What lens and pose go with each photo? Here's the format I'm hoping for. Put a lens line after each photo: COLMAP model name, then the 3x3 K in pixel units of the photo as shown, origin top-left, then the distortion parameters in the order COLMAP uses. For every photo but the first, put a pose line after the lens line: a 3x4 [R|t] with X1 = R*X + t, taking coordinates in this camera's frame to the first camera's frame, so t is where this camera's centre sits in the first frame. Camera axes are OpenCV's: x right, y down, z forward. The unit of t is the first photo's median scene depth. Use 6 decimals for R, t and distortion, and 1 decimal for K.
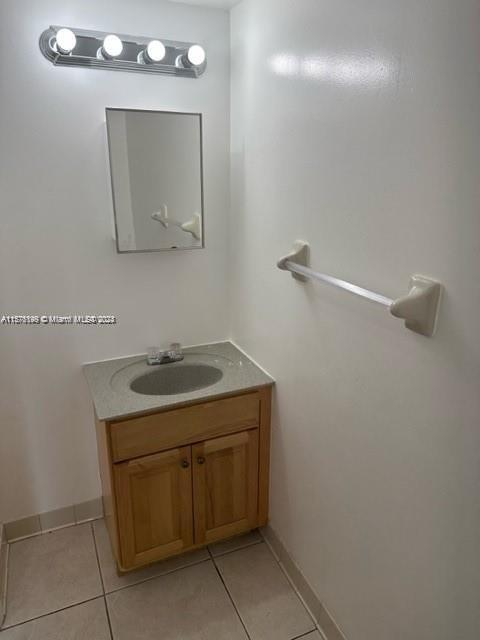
lens RADIAL K [[452.1, 0, 238.9], [0, 452.1, 319.0], [0, 0, 1]] dist [0.048071, -0.044133]
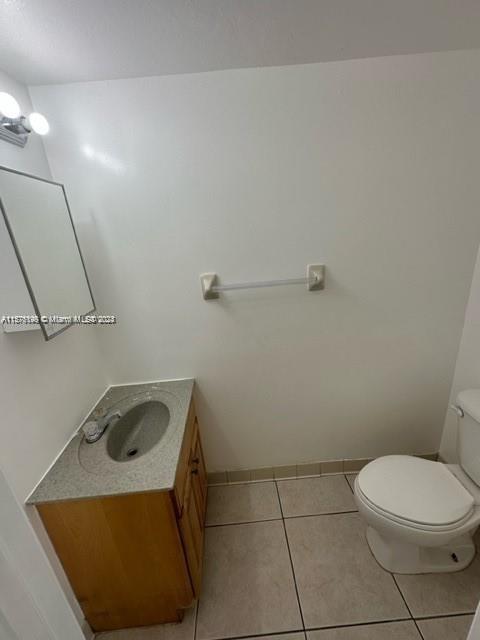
lens RADIAL K [[271.6, 0, 240.2], [0, 271.6, 321.5], [0, 0, 1]] dist [0.013888, 0.000748]
pose [[0.336393, -0.330303, 0.881895, -0.573344], [0.374677, 0.906104, 0.196452, -0.140445], [-0.863977, 0.264341, 0.428564, 0.461727]]
